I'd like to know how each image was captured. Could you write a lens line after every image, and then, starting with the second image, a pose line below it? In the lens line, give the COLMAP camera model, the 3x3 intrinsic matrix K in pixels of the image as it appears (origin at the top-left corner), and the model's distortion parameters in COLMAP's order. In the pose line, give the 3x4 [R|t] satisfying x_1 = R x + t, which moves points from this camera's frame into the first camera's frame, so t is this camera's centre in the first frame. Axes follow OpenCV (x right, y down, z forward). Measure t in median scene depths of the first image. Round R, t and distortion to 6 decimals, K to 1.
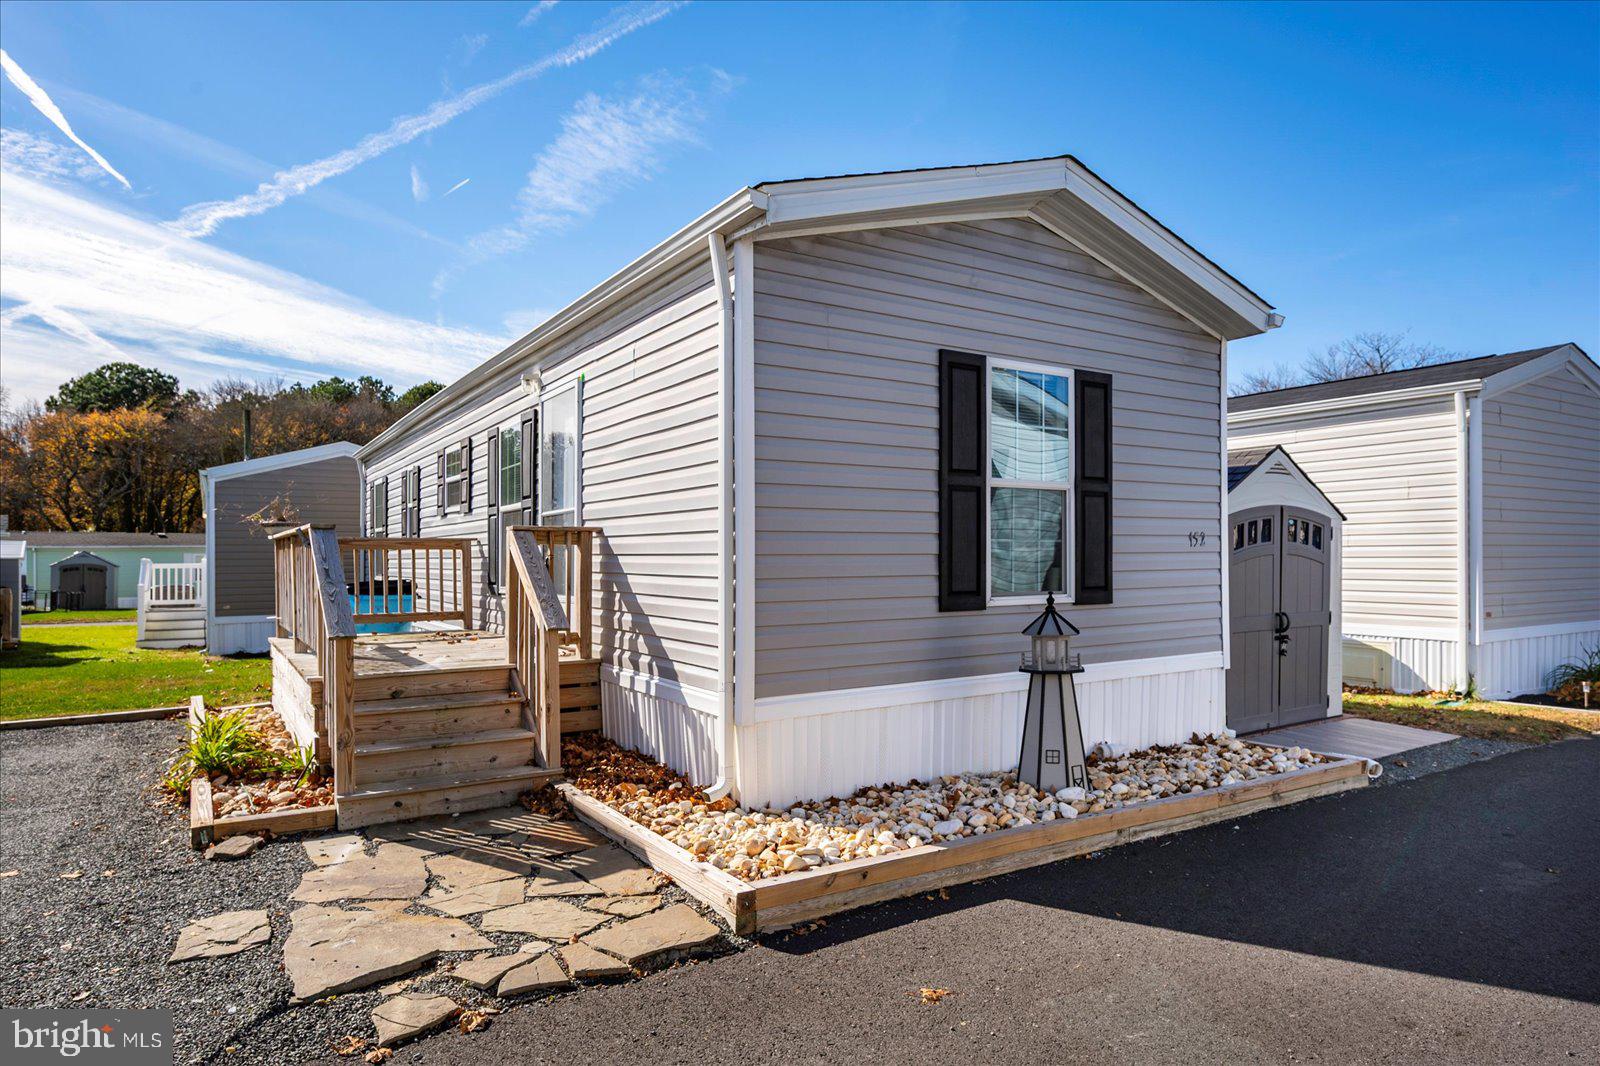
lens RADIAL K [[947.2, 0, 848.6], [0, 947.2, 554.1], [0, 0, 1]] dist [0.000915, -0.000957]
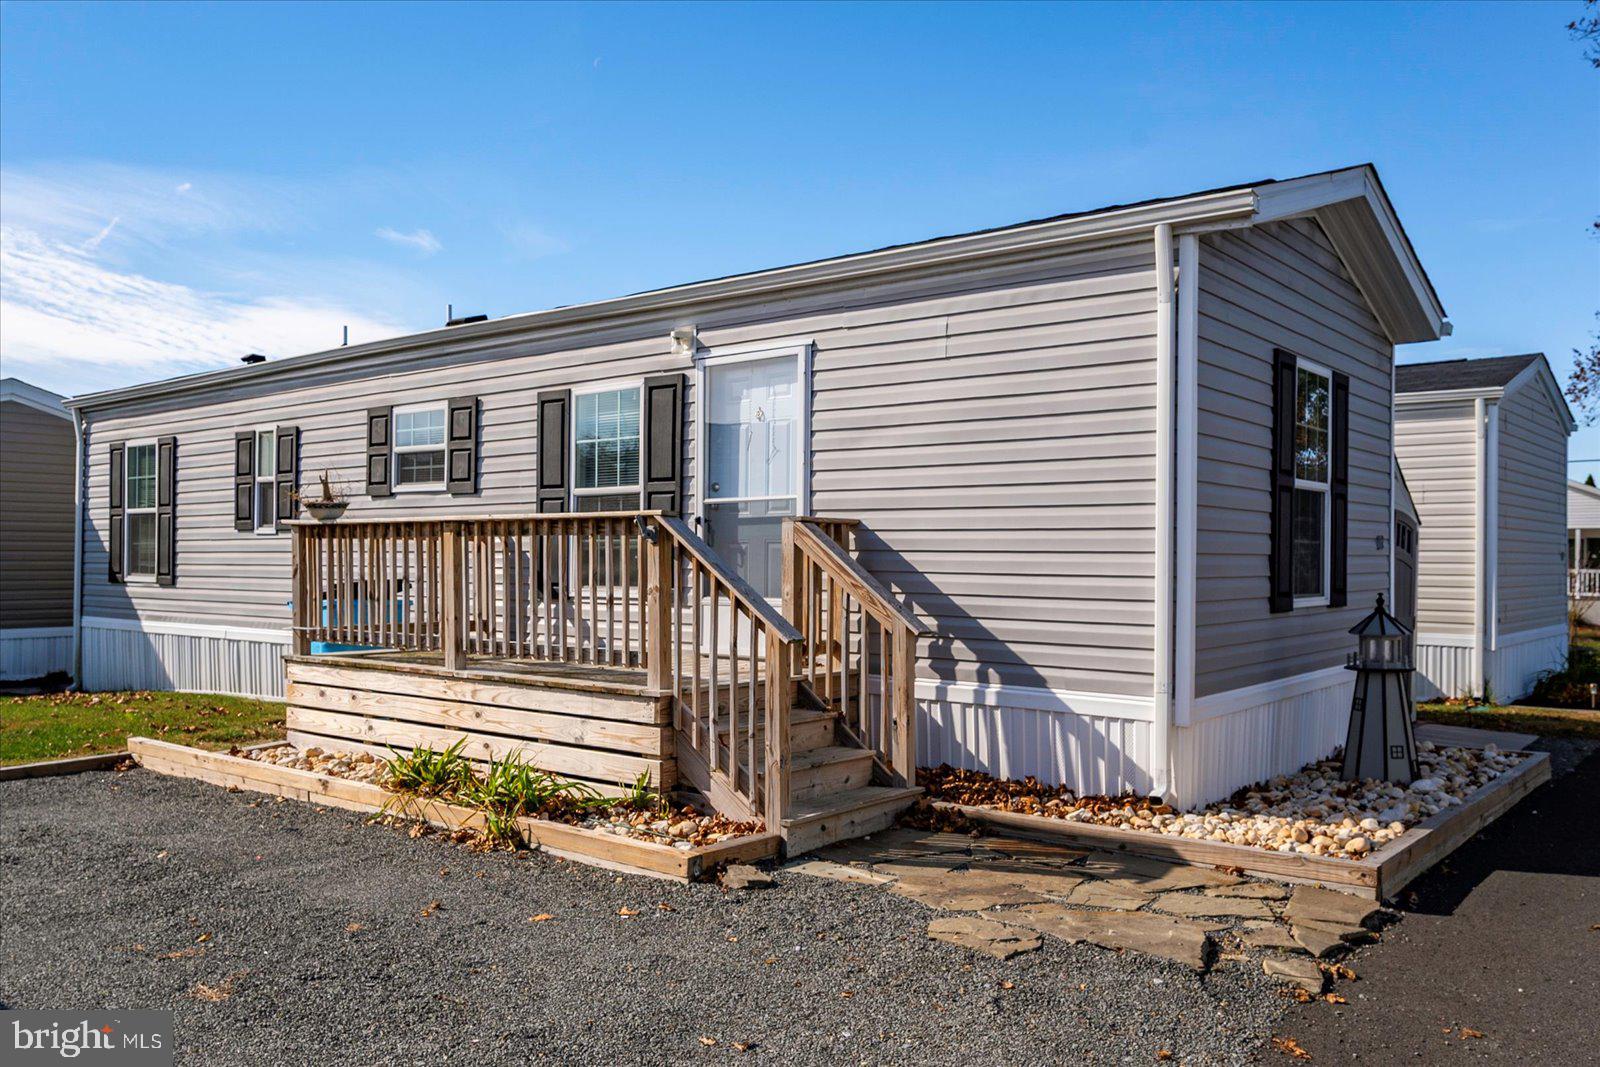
lens RADIAL K [[1271.5, 0, 786.2], [0, 1271.5, 549.6], [0, 0, 1]] dist [0.001507, 0.006759]
pose [[0.955599, 0.012161, 0.294420, -0.633181], [-0.011216, 0.999925, -0.004899, 0.005639], [-0.294457, 0.001379, 0.955664, -0.099630]]
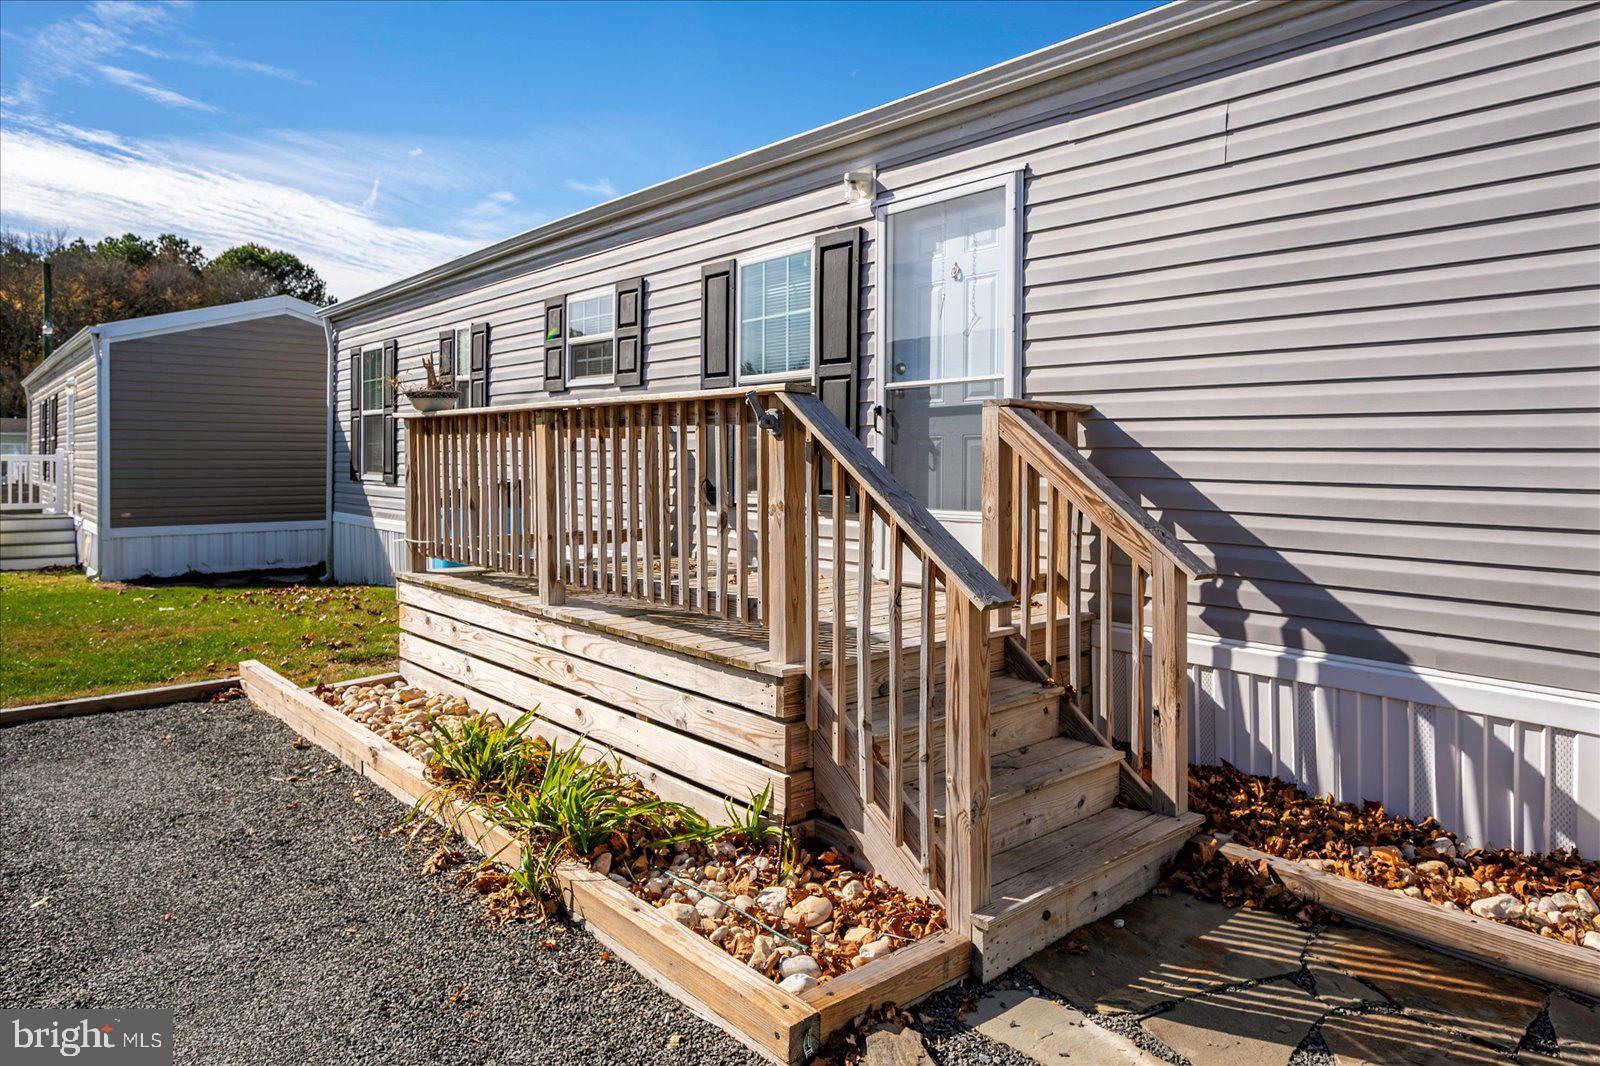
lens RADIAL K [[1010.9, 0, 832.1], [0, 1010.9, 454.5], [0, 0, 1]] dist [0.005944, -0.002653]
pose [[0.991061, 0.010738, 0.132977, -0.491723], [-0.010989, 0.999939, 0.001156, 0.005501], [-0.132957, -0.002607, 0.991118, 0.334669]]
